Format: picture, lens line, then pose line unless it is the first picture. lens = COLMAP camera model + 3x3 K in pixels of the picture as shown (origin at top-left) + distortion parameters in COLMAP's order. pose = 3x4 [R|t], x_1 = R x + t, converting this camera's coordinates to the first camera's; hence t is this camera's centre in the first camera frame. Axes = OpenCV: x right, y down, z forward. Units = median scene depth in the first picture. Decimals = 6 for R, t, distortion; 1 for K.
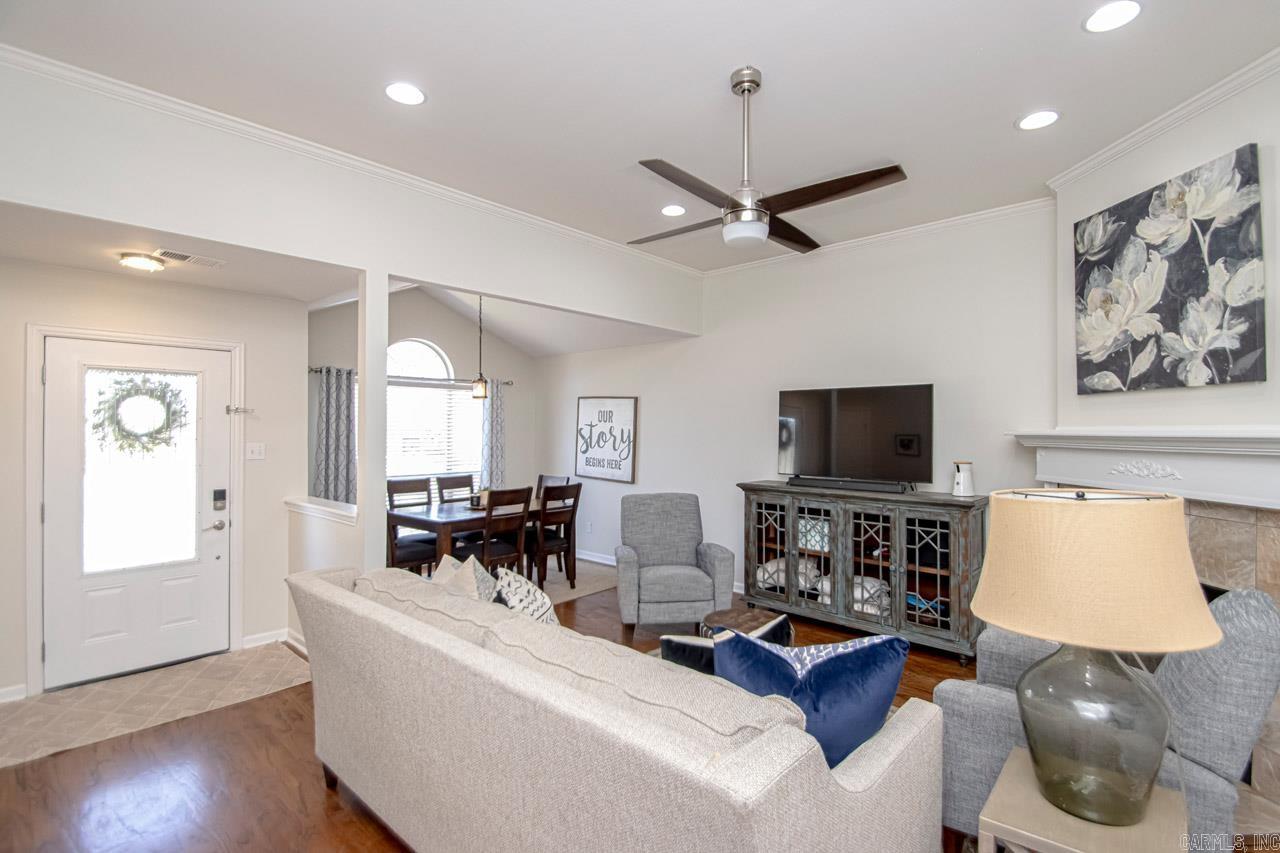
lens RADIAL K [[588.3, 0, 640.0], [0, 588.3, 426.5], [0, 0, 1]] dist [0.019714, -0.020639]
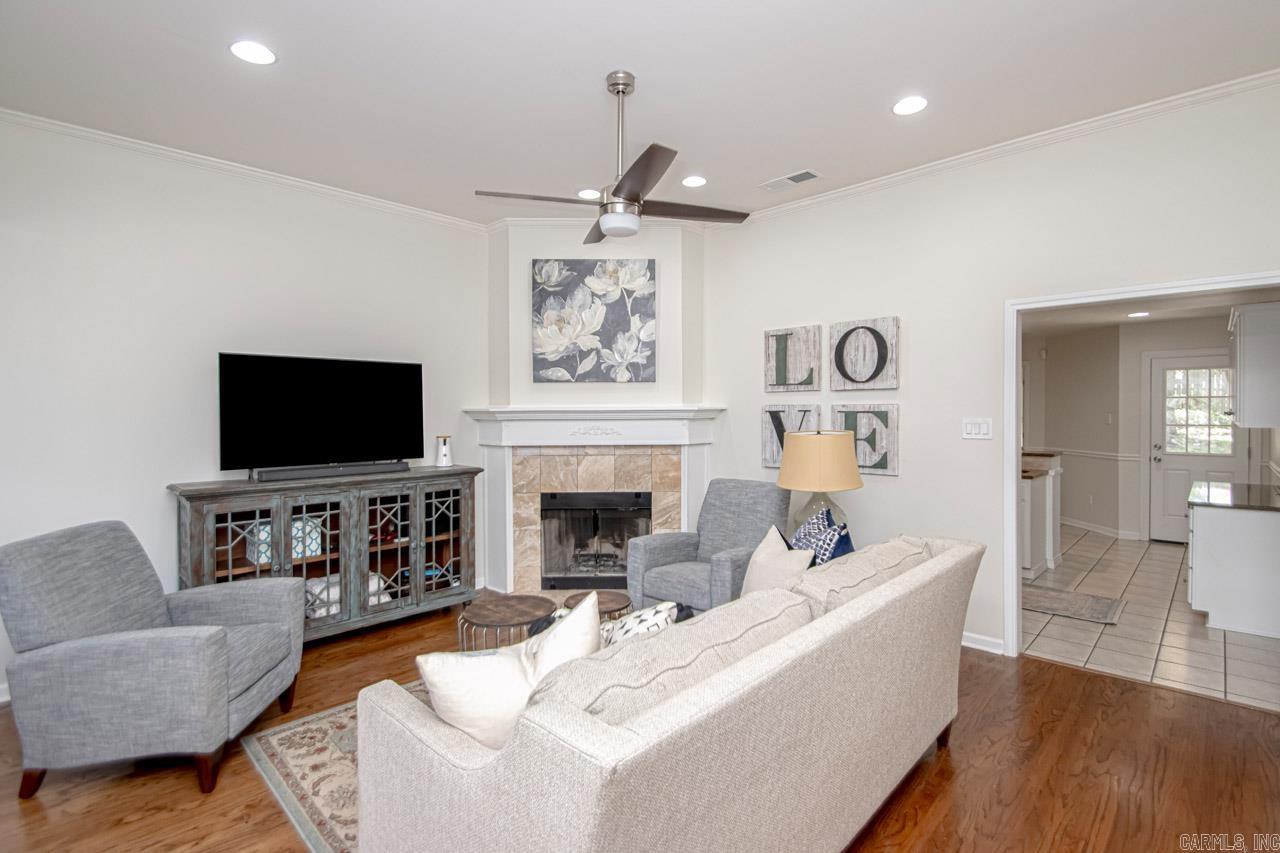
lens RADIAL K [[604.5, 0, 662.3], [0, 604.5, 413.7], [0, 0, 1]] dist [0.000508, -0.000111]
pose [[0.017513, -0.010063, 0.999796, -0.729208], [-0.001069, 0.999949, 0.010083, 0.007488], [-0.999846, -0.001246, 0.017502, 0.700719]]
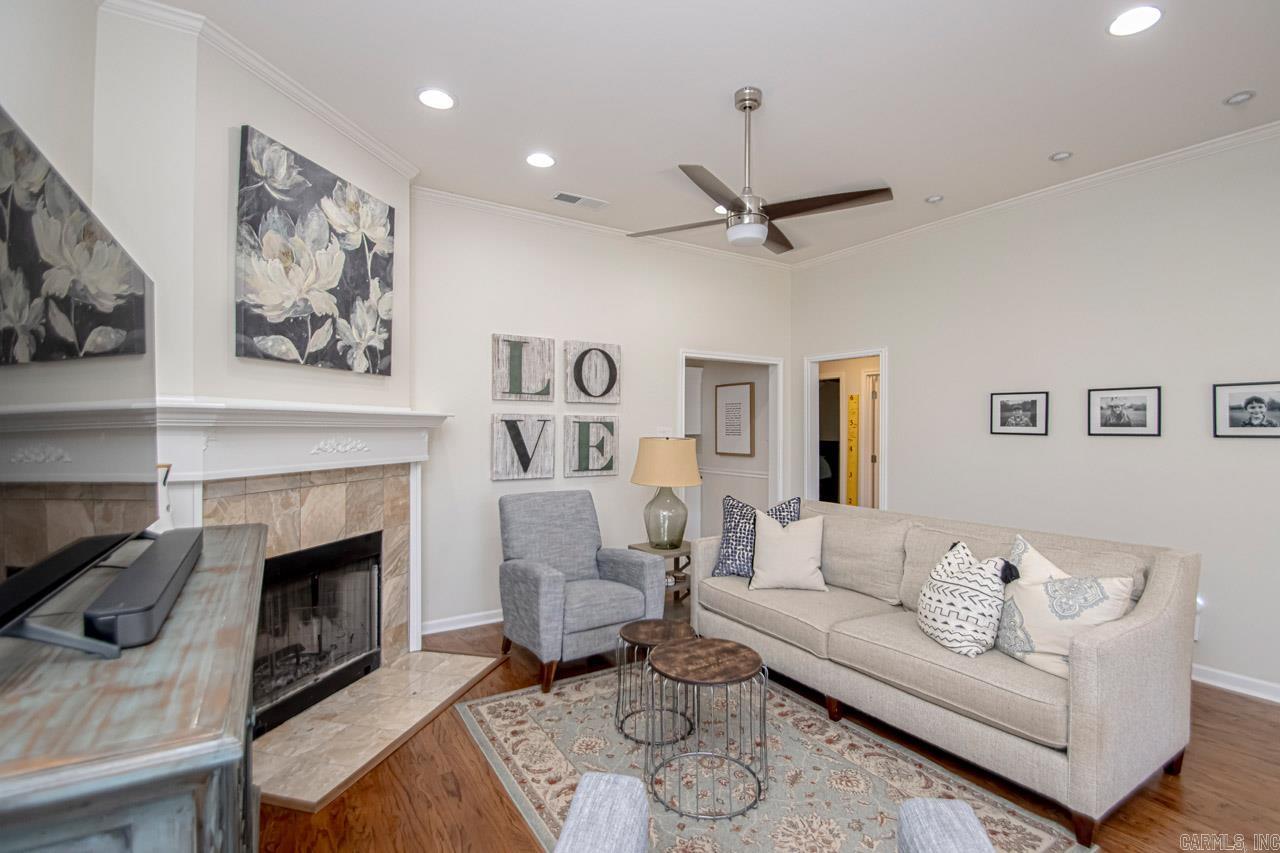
lens RADIAL K [[596.9, 0, 640.0], [0, 596.9, 426.5], [0, 0, 1]] dist [0.022012, -0.022681]
pose [[-0.963011, -0.006659, 0.269381, 0.056817], [-0.009730, 0.999902, -0.010070, 0.039698], [-0.269287, -0.012319, -0.962981, 1.668493]]
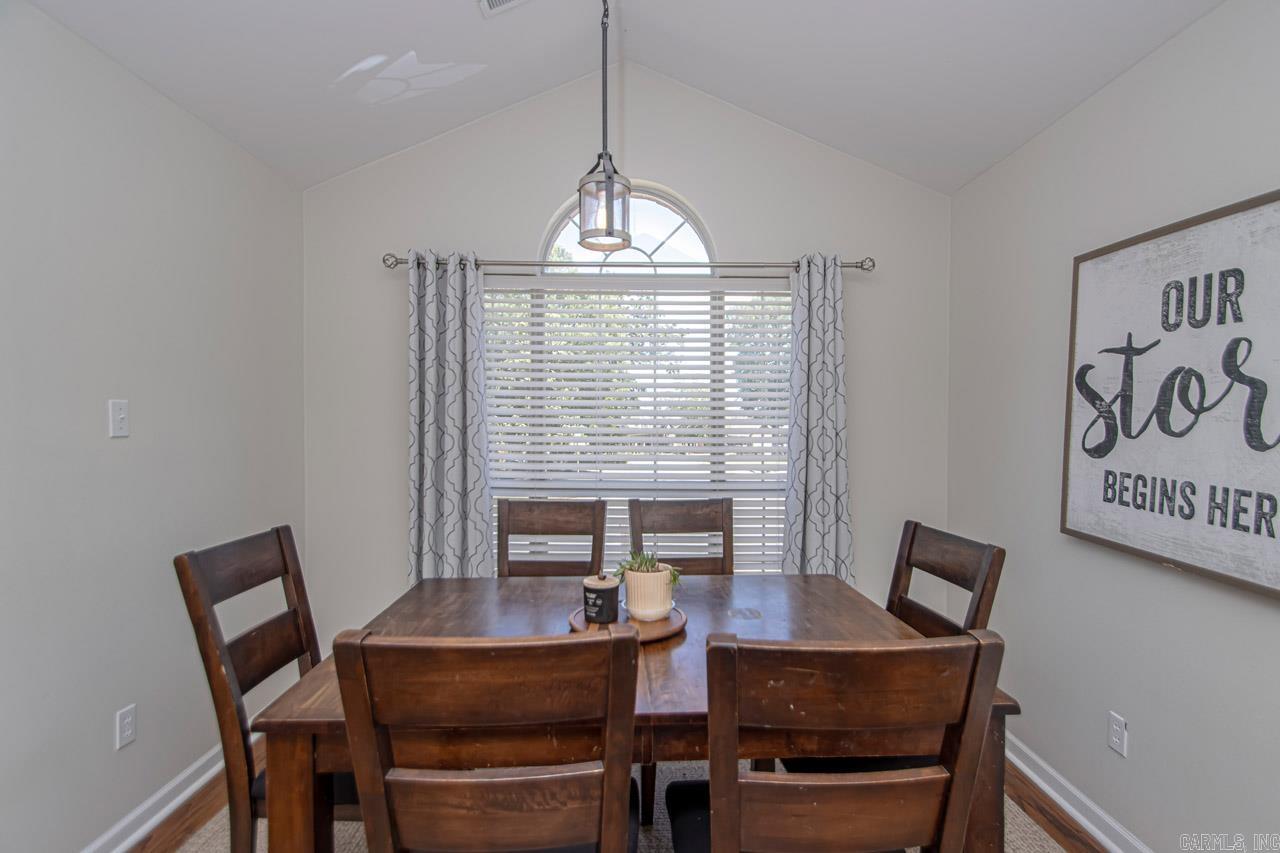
lens RADIAL K [[612.1, 0, 640.0], [0, 612.1, 426.5], [0, 0, 1]] dist [0.001190, -0.001369]
pose [[0.681606, 0.007403, -0.731682, -0.069762], [-0.000949, 0.999957, 0.009234, 0.064932], [0.731719, -0.005600, 0.681583, 1.439363]]
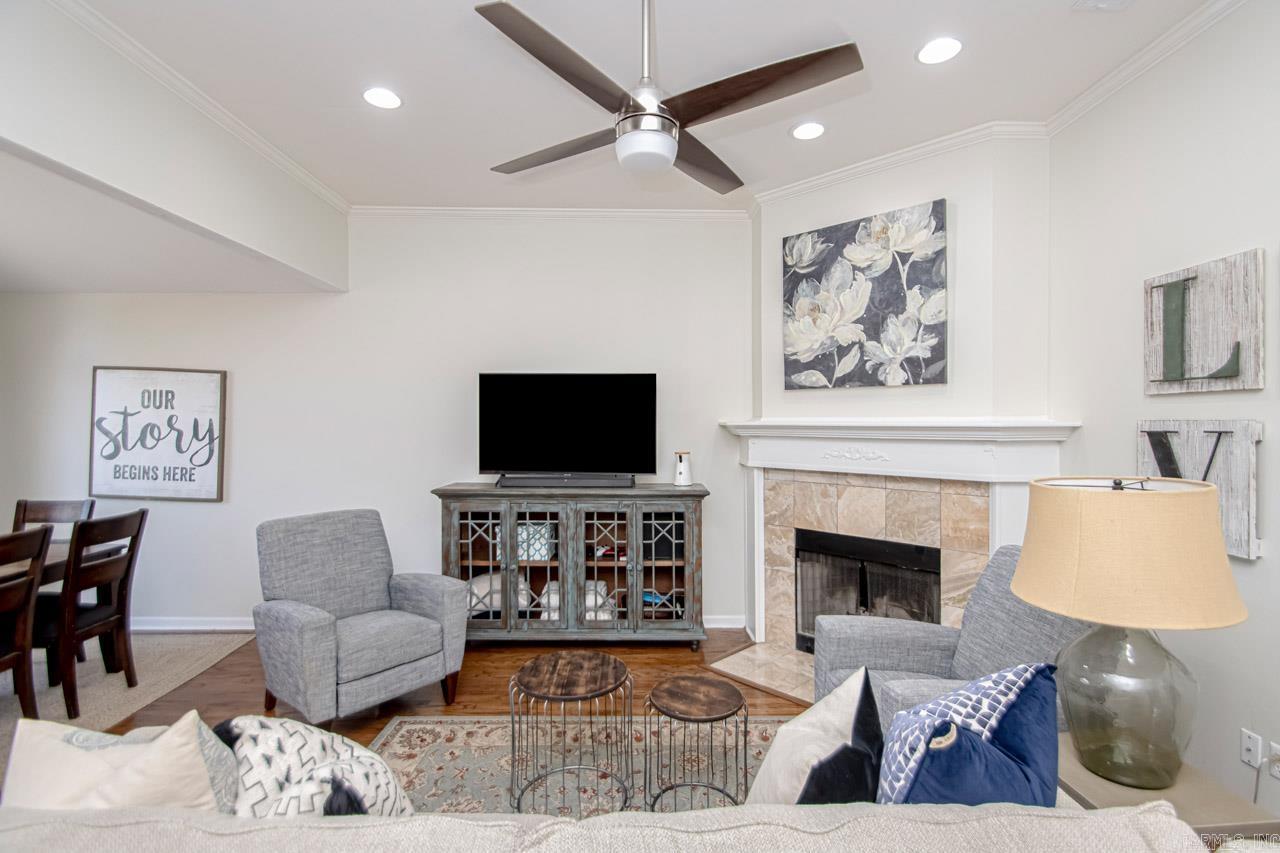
lens RADIAL K [[602.5, 0, 644.5], [0, 602.5, 424.8], [0, 0, 1]] dist [0.022377, -0.022744]
pose [[0.728613, -0.007163, 0.684889, -0.266204], [-0.003118, 0.999900, 0.013775, -0.001193], [-0.684919, -0.012172, 0.728518, 0.353070]]
